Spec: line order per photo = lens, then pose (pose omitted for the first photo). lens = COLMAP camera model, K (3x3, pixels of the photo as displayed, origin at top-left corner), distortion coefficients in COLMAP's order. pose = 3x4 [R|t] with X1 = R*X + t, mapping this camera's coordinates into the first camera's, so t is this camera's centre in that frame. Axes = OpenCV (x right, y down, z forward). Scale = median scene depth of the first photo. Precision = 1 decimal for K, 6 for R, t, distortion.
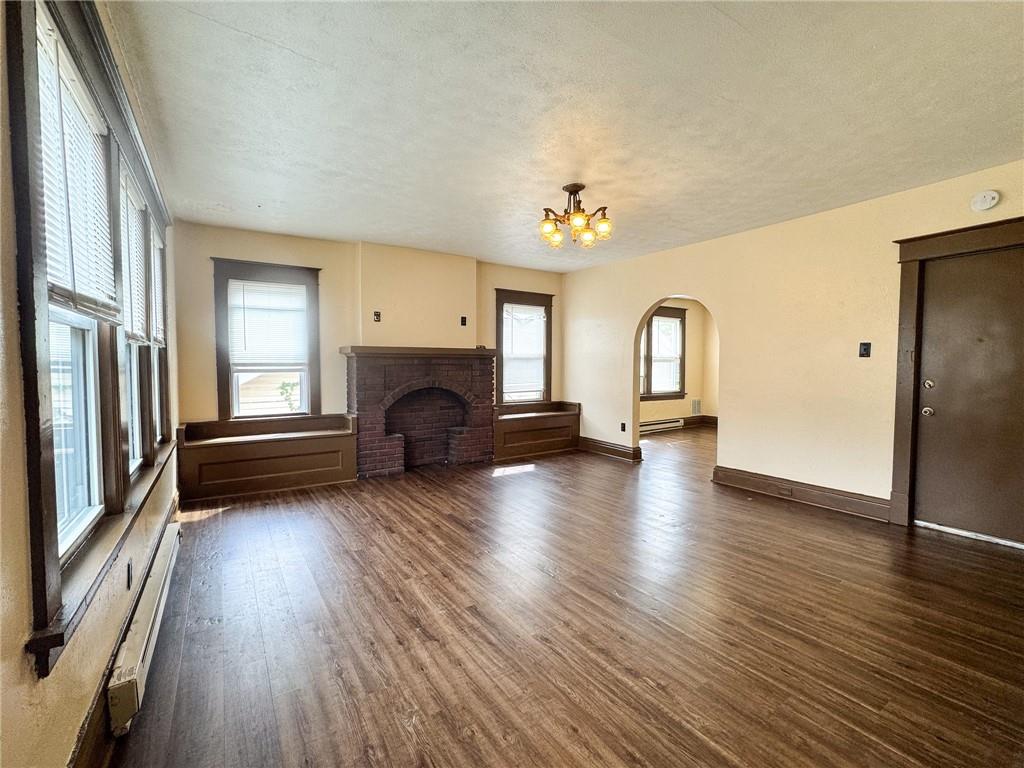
lens RADIAL K [[448.0, 0, 502.4], [0, 448.0, 389.2], [0, 0, 1]] dist [-0.017270, 0.000129]
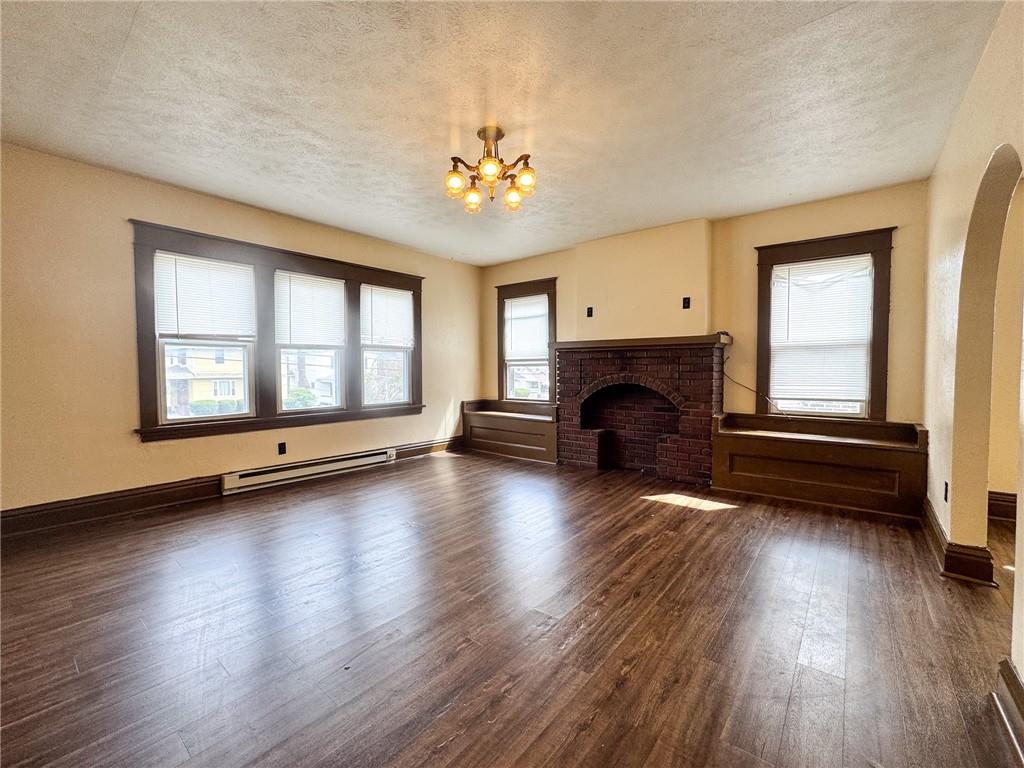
lens RADIAL K [[422.8, 0, 508.7], [0, 422.8, 391.2], [0, 0, 1]] dist [-0.025870, 0.009322]
pose [[0.326947, 0.055745, -0.943397, 0.544151], [-0.046441, 0.998000, 0.042877, -0.013473], [0.943901, 0.029794, 0.328882, 0.479636]]
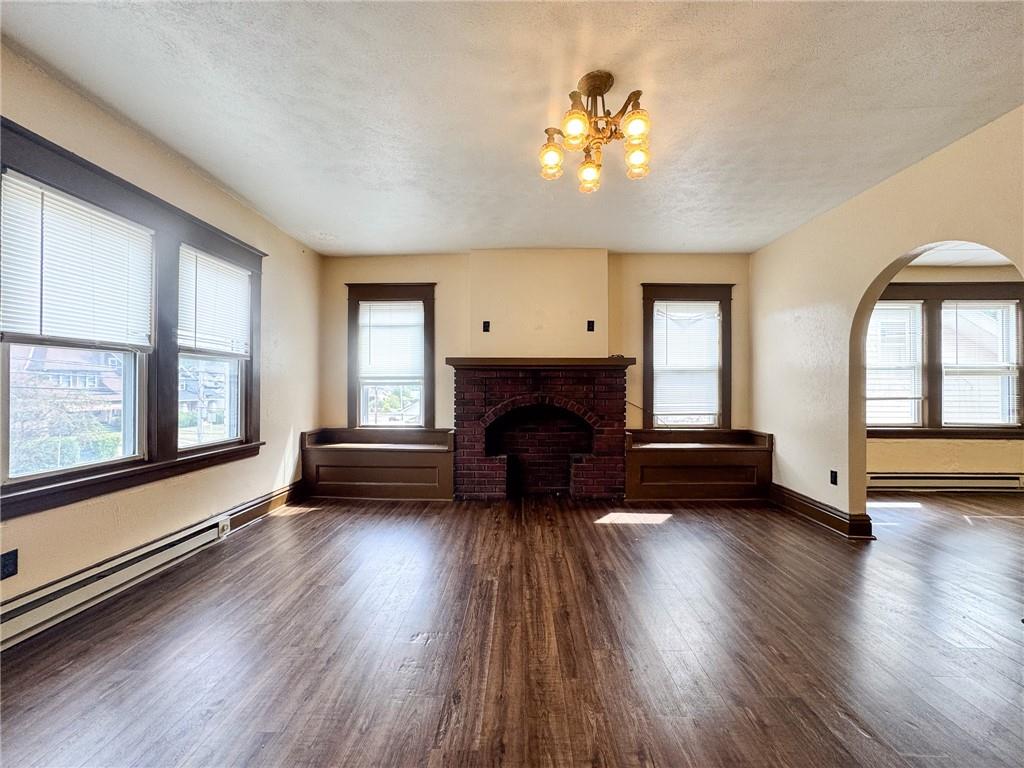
lens RADIAL K [[422.8, 0, 505.7], [0, 422.8, 390.2], [0, 0, 1]] dist [-0.025870, 0.009322]
pose [[0.828985, 0.009065, -0.559197, 0.230249], [-0.034235, 0.998816, -0.034561, -0.000648], [0.558222, 0.047795, 0.828314, 0.281123]]
